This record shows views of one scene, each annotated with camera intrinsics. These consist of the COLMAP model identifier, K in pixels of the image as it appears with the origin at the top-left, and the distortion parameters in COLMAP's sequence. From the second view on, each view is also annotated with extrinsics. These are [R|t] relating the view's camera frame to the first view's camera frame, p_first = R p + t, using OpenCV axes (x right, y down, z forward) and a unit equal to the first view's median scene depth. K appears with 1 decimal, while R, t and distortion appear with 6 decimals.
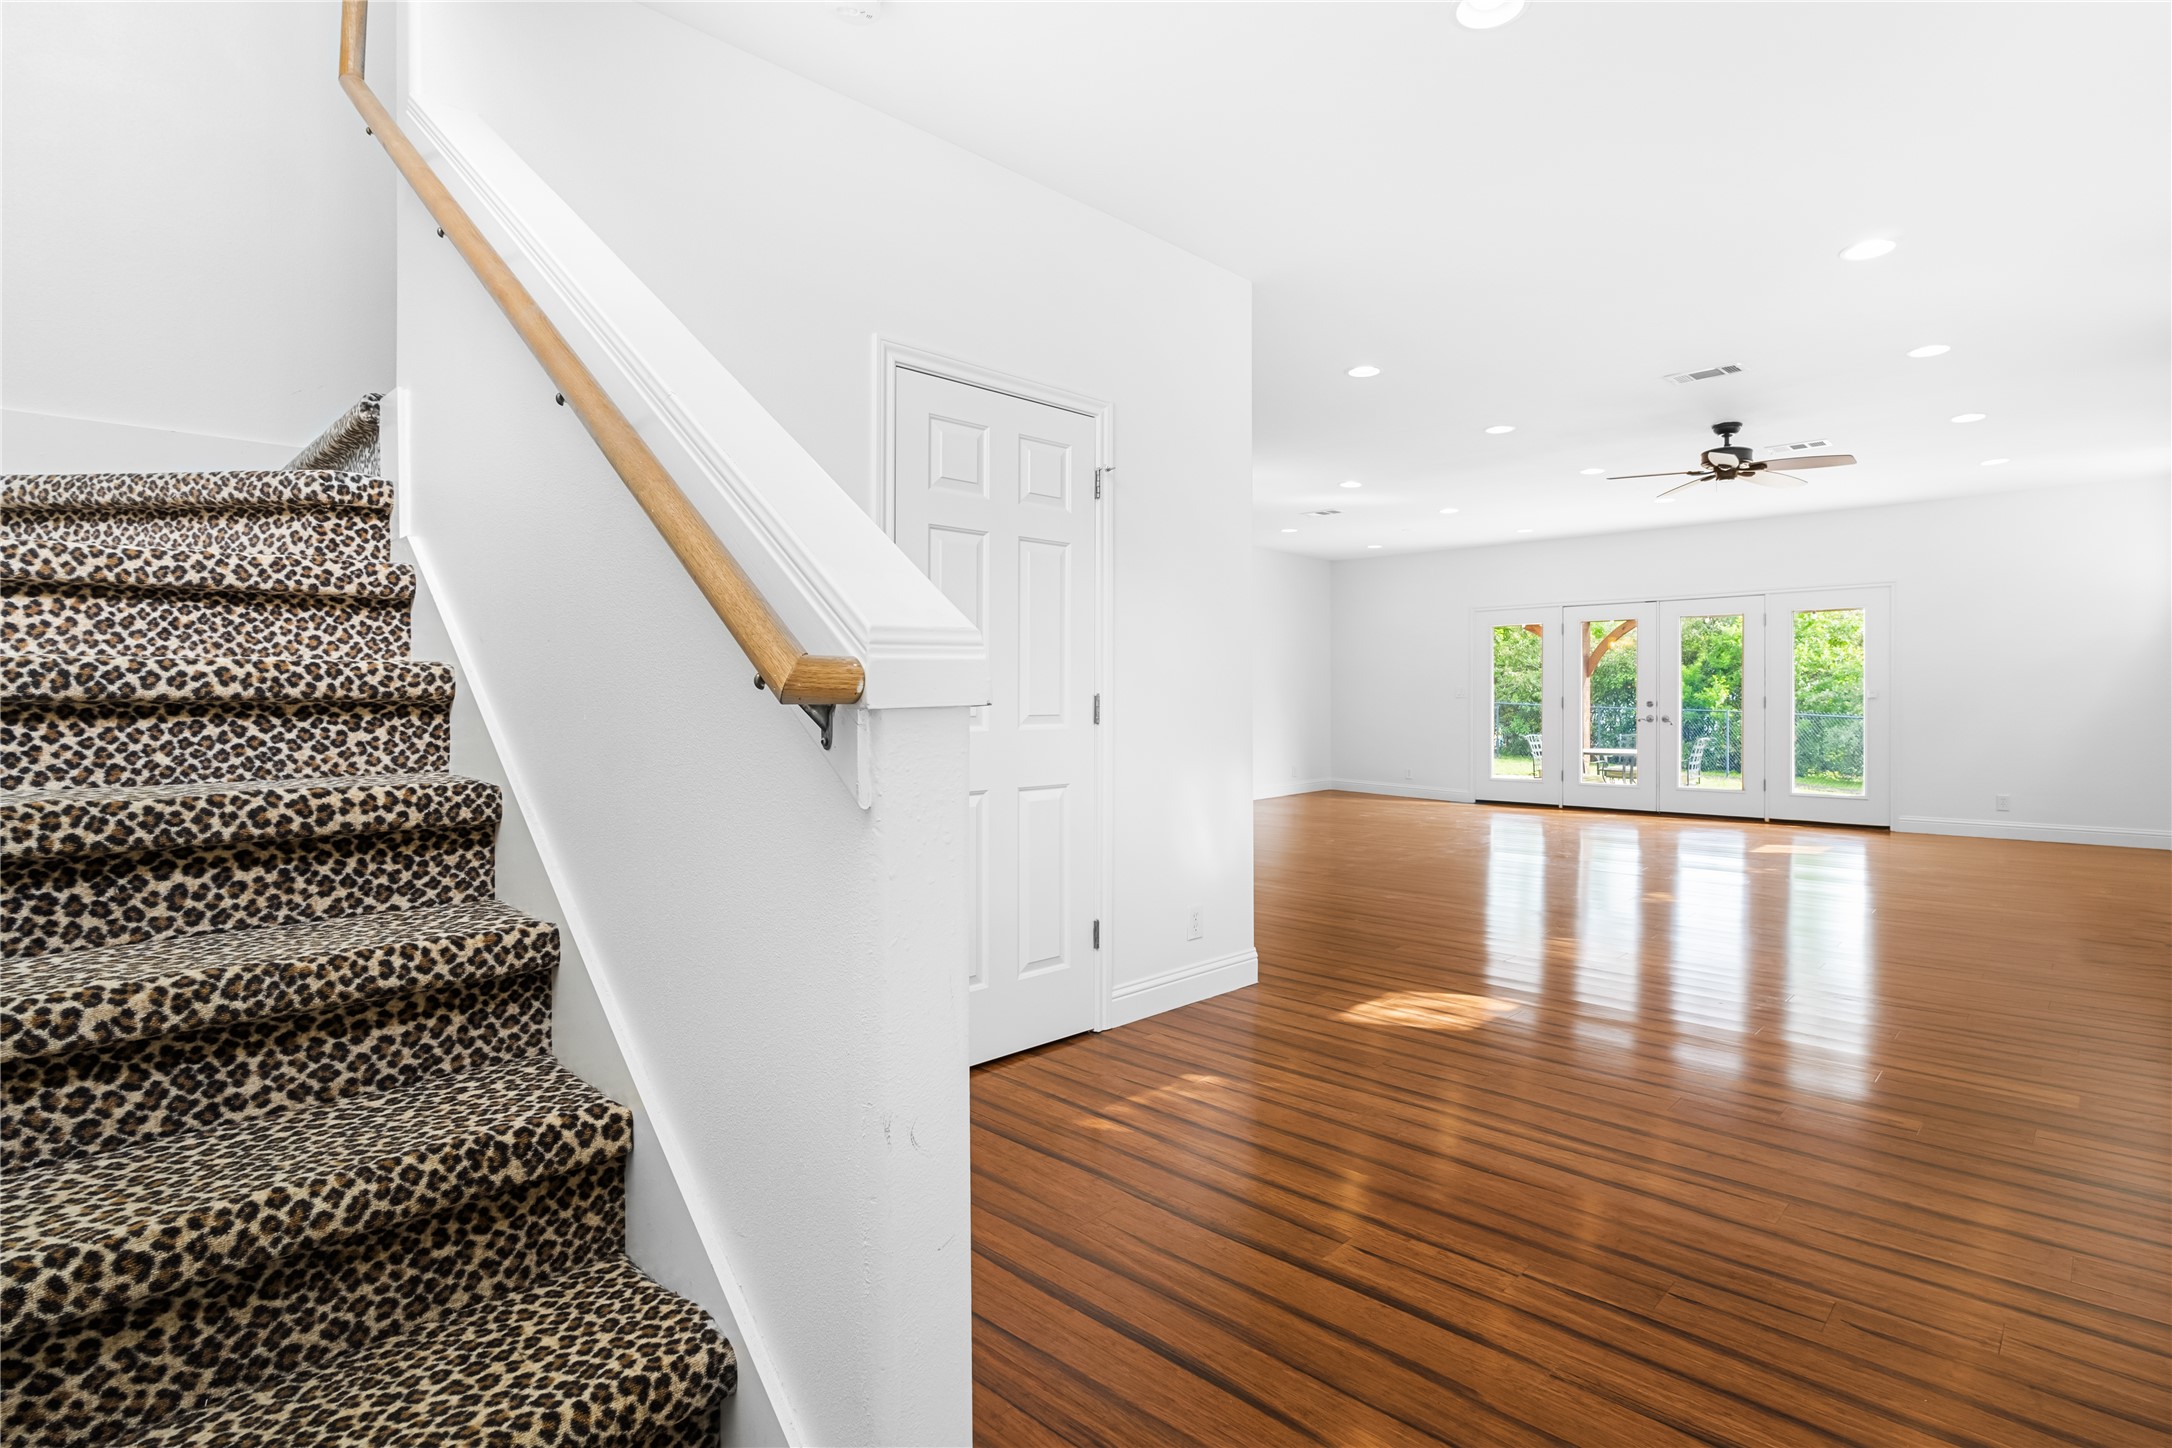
lens RADIAL K [[1104.9, 0, 1133.8], [0, 1104.9, 710.5], [0, 0, 1]] dist [-0.014527, -0.000534]
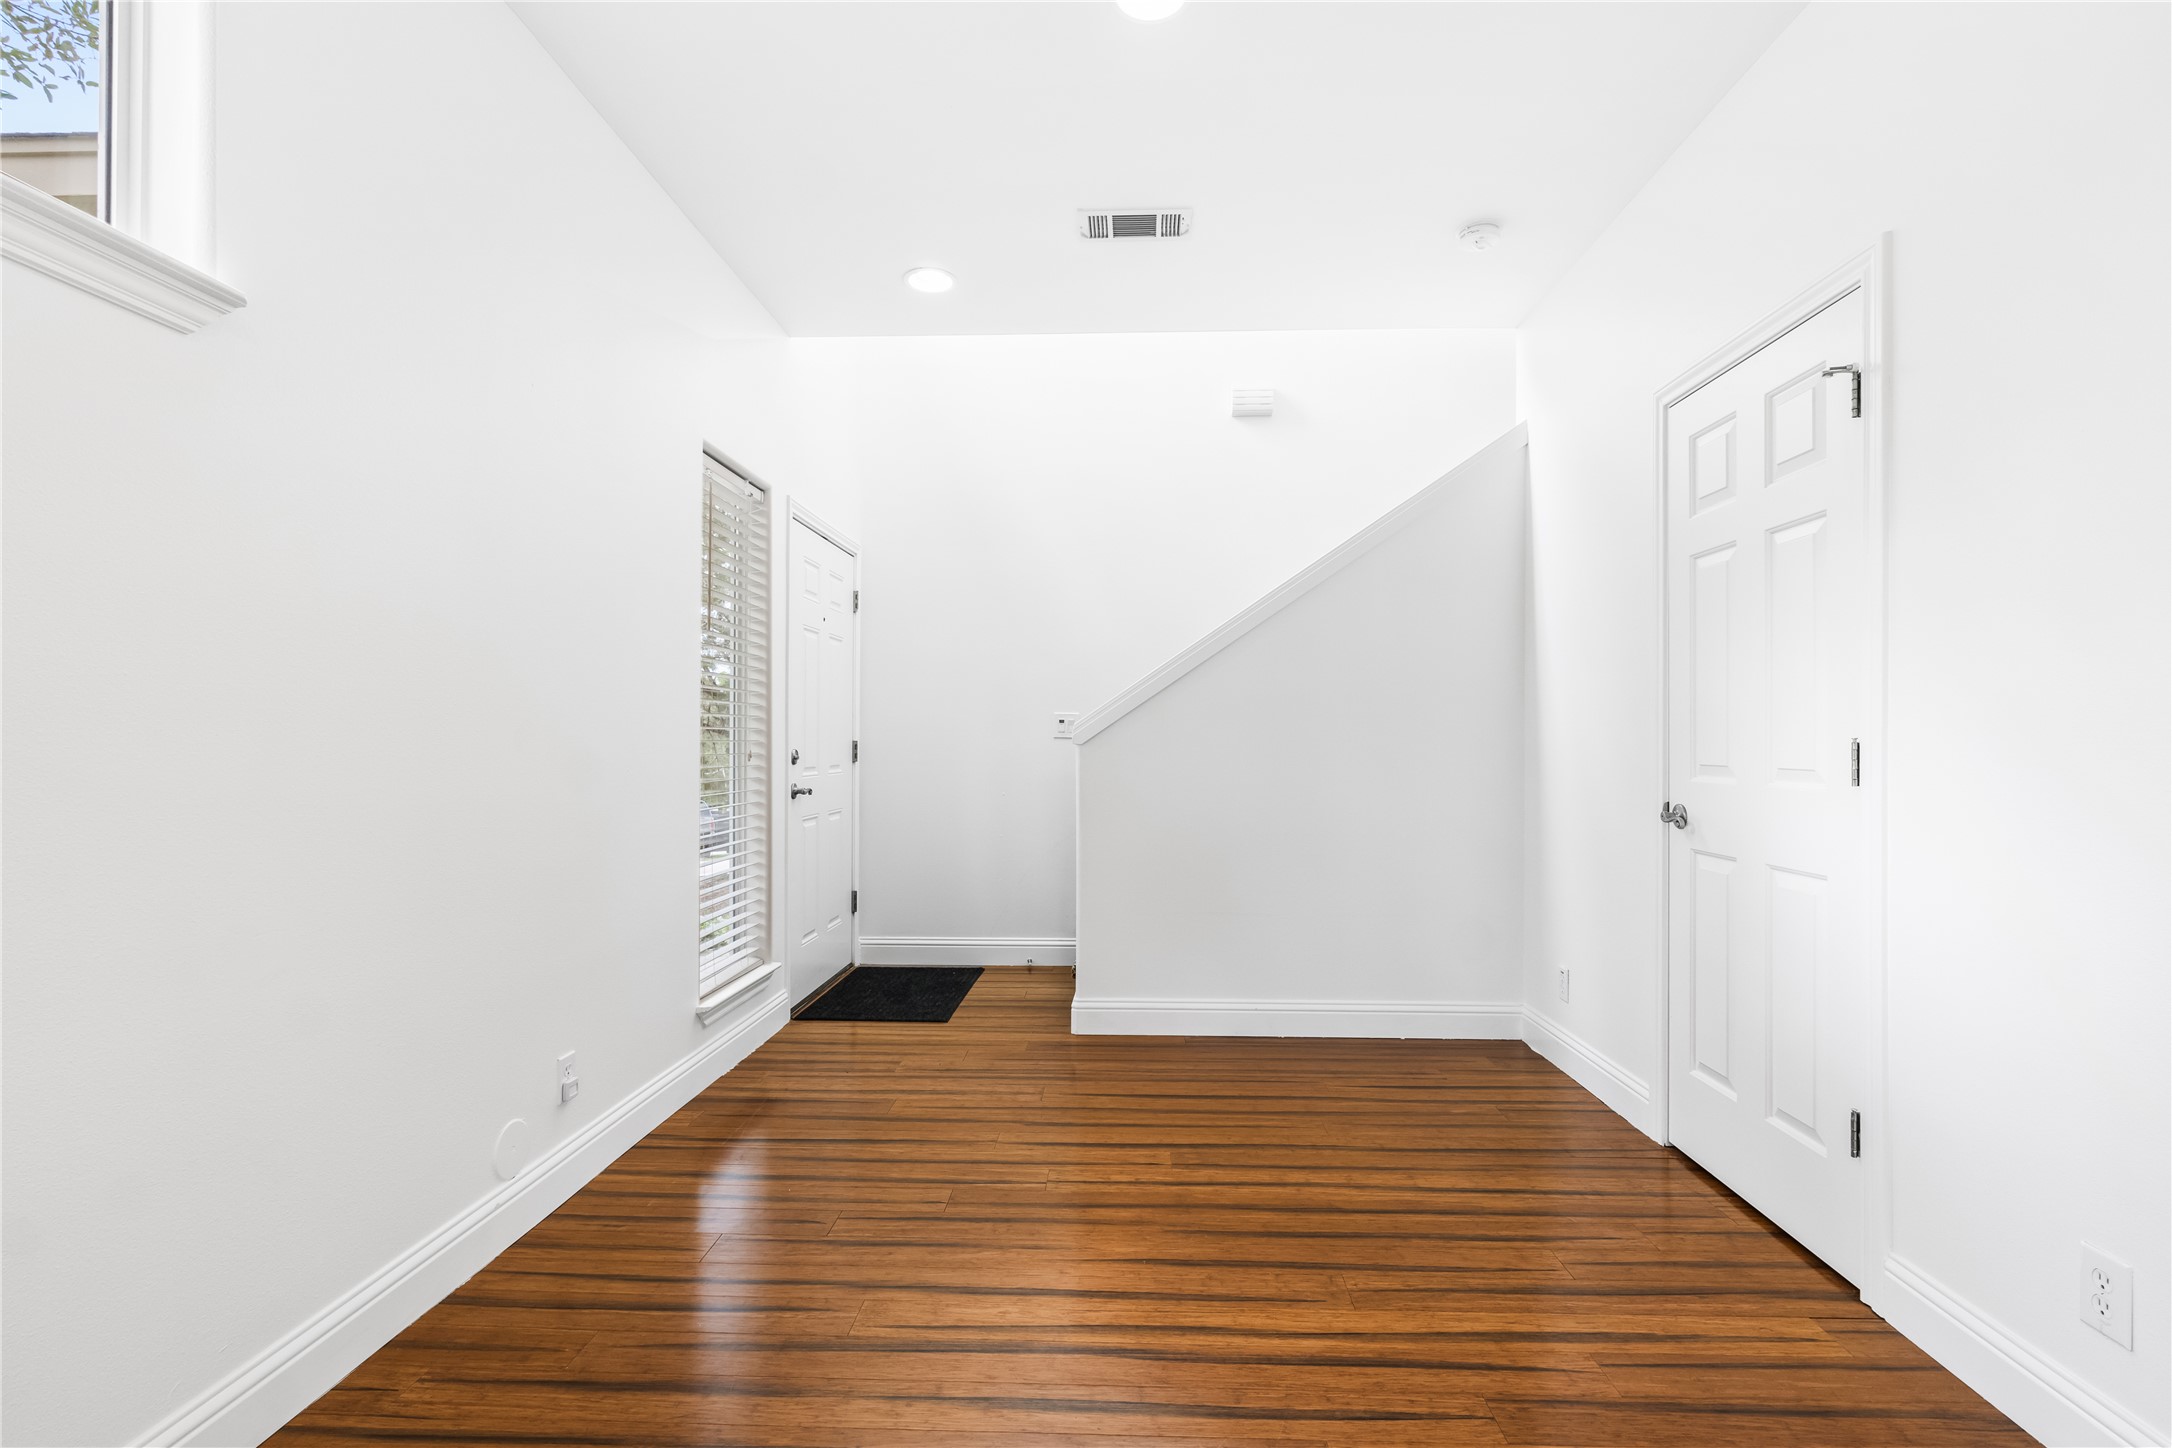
lens RADIAL K [[1012.5, 0, 1087.4], [0, 1012.5, 730.0], [0, 0, 1]] dist [-0.010409, 0.001183]
pose [[-0.761993, -0.004965, -0.647566, 1.028093], [-0.009326, 0.999951, 0.003307, -0.026645], [0.647518, 0.008560, -0.762002, 1.822291]]
